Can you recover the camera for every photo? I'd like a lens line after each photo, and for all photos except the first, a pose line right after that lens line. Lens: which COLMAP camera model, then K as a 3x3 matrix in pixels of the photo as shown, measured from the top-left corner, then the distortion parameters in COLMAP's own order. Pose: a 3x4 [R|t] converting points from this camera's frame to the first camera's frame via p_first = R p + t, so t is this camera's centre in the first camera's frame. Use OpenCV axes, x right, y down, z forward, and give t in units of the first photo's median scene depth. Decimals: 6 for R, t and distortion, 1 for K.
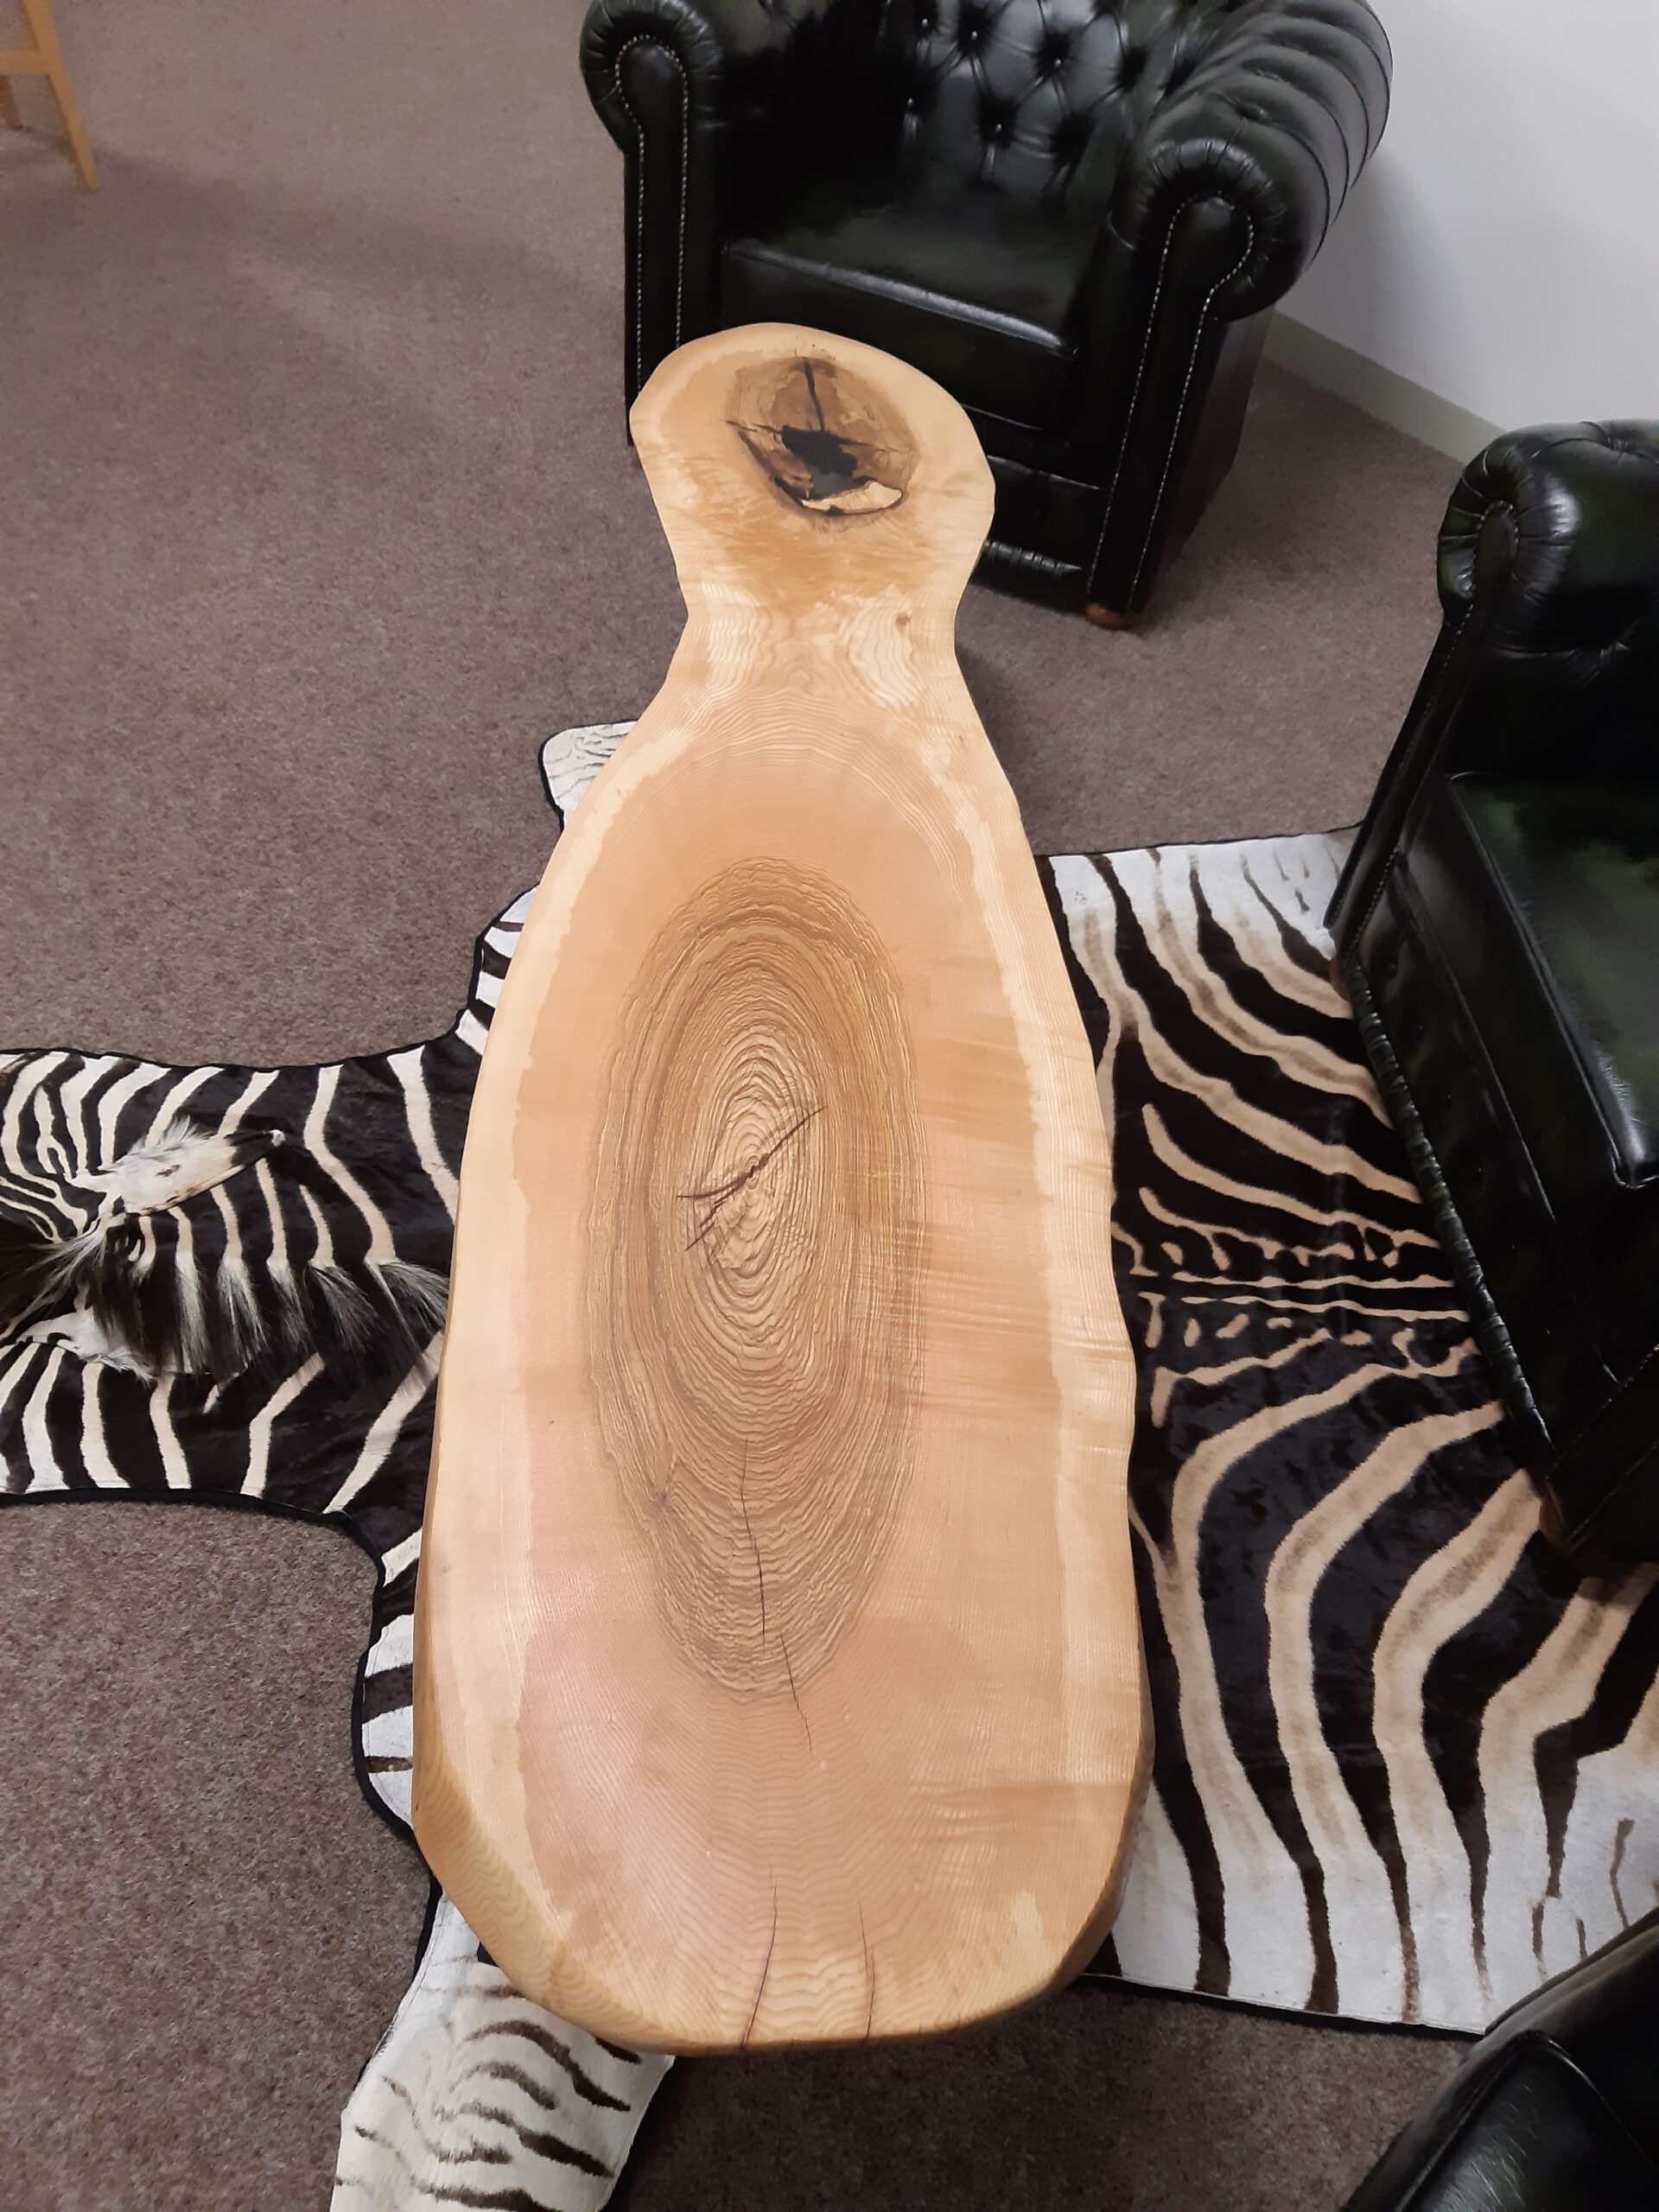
lens RADIAL K [[1738.7, 0, 830.9], [0, 1738.7, 1122.4], [0, 0, 1]] dist [0.054147, -0.106663]
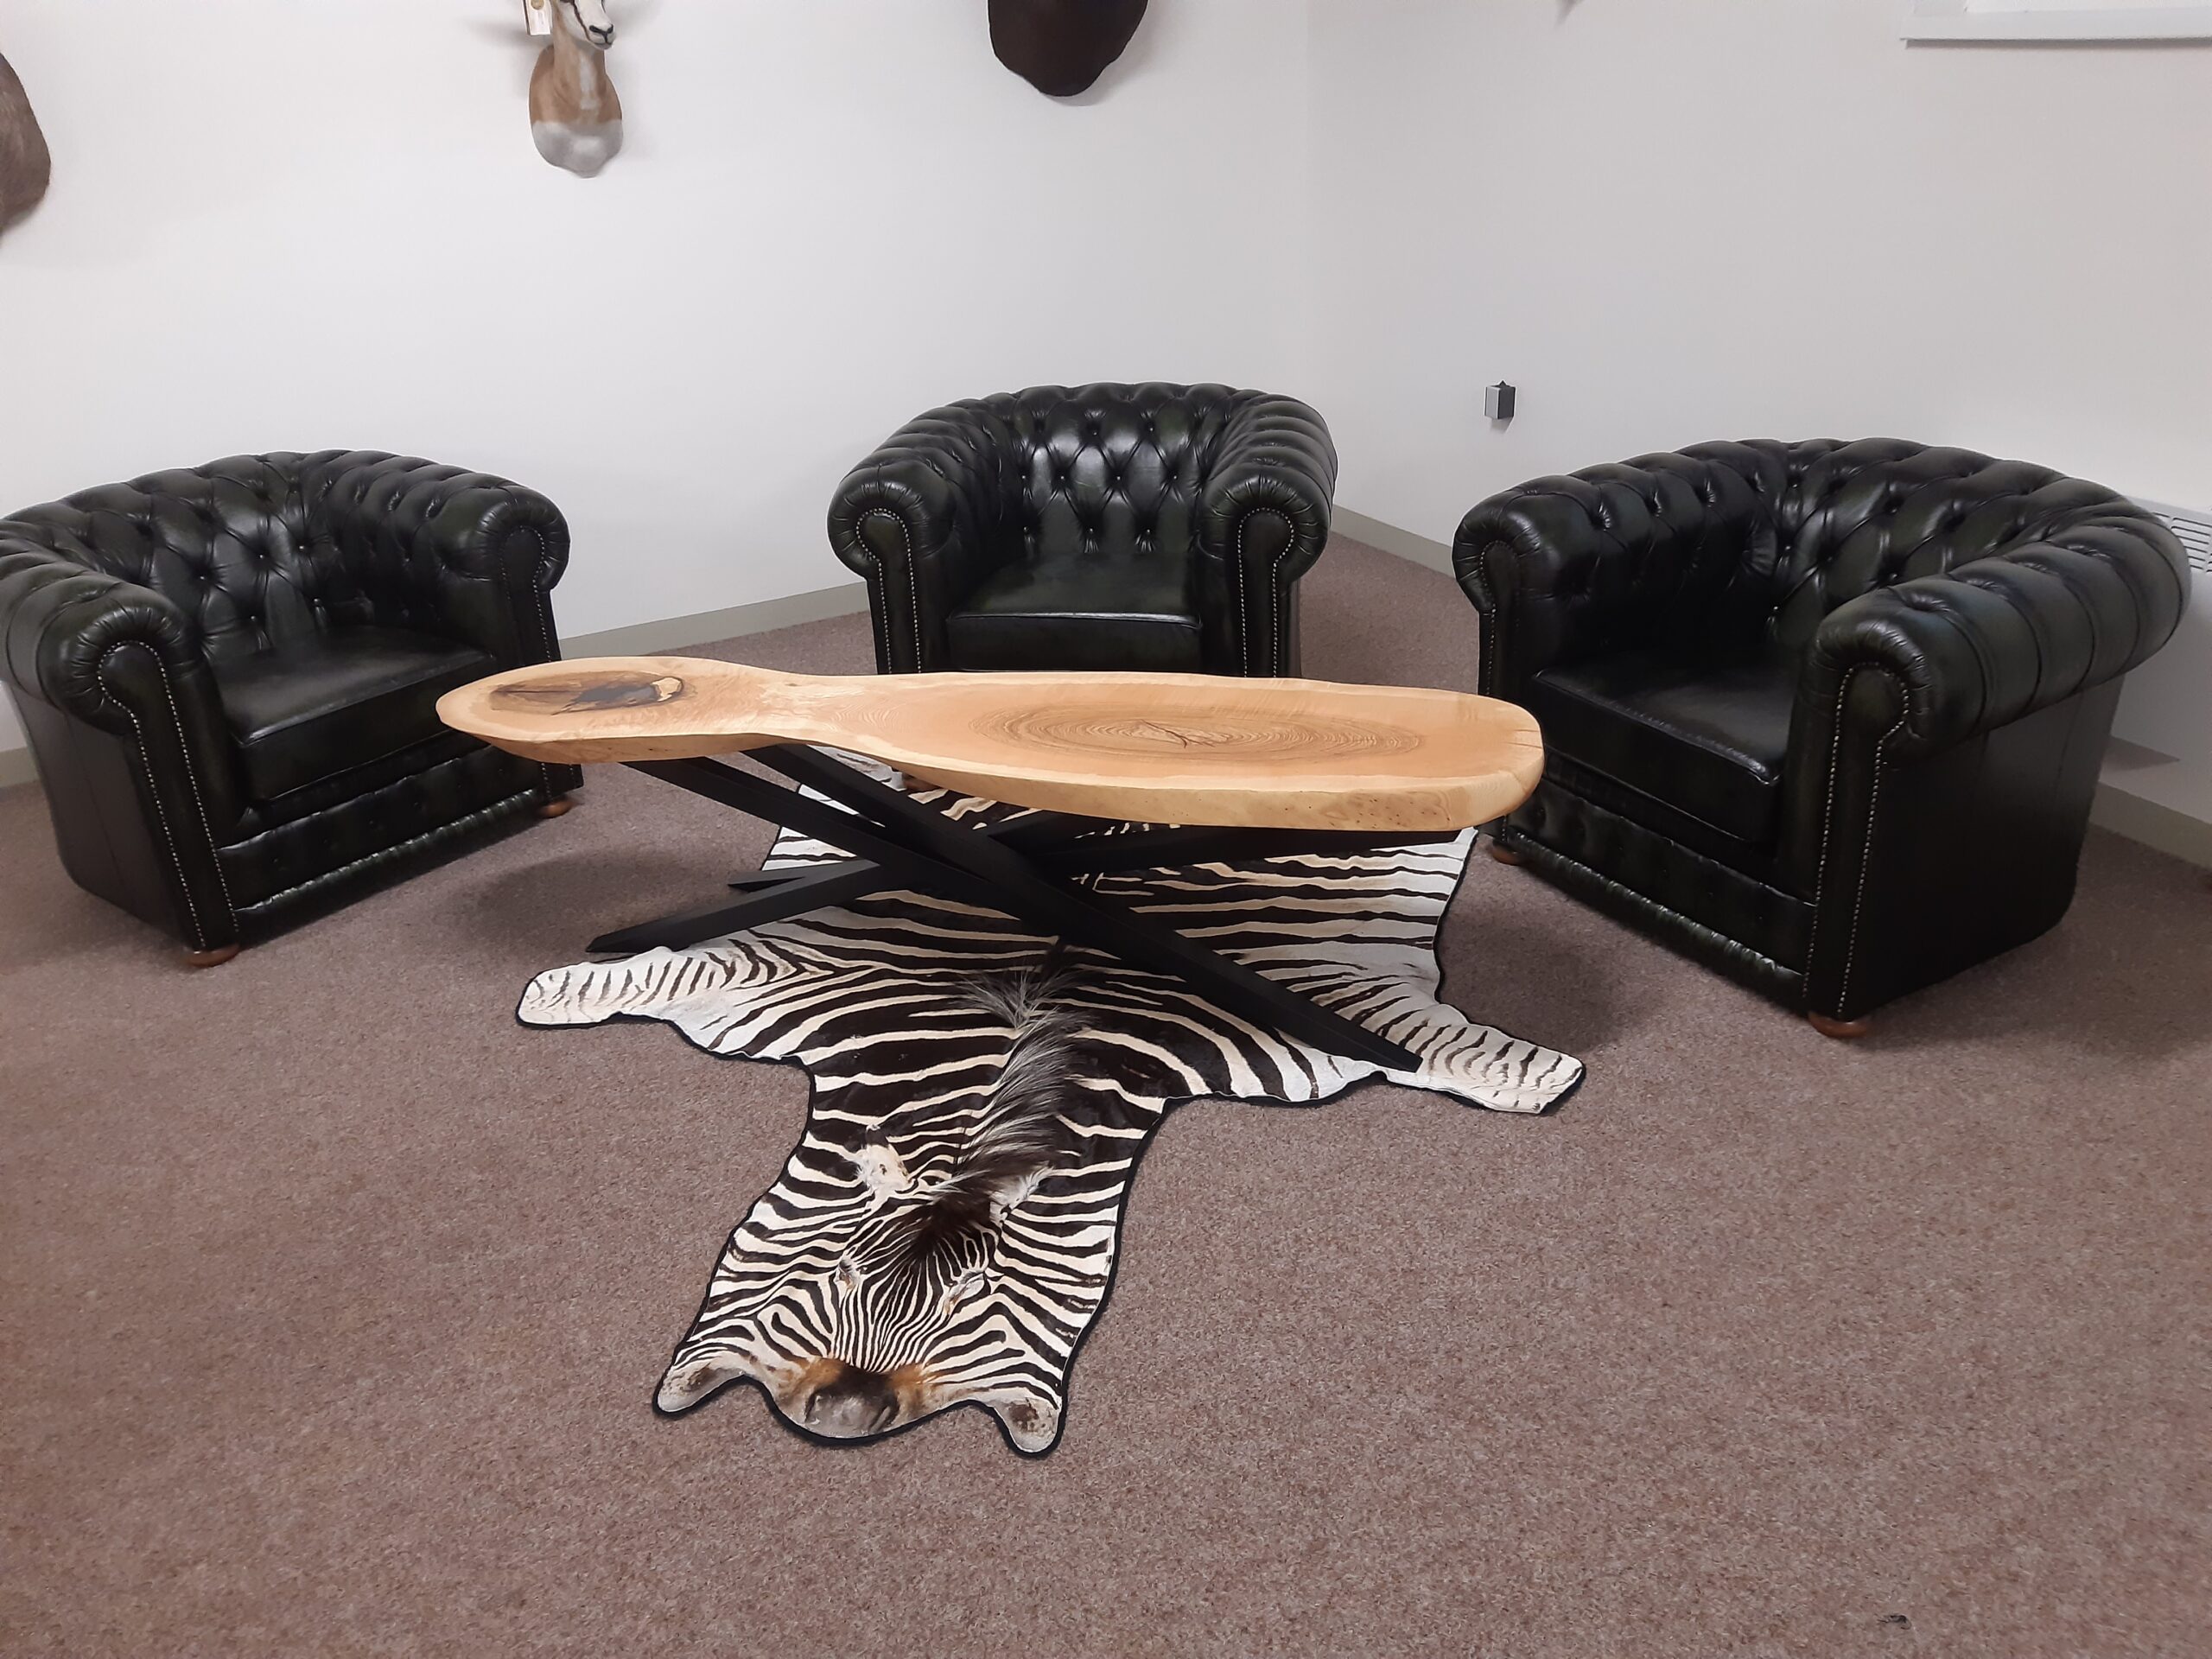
lens RADIAL K [[1738.7, 0, 1102.7], [0, 1738.7, 832.8], [0, 0, 1]] dist [0.054147, -0.106663]
pose [[0.242591, -0.530641, 0.812139, -1.542466], [0.785414, 0.598819, 0.156652, -0.251521], [-0.569450, 0.599863, 0.562042, -0.085209]]
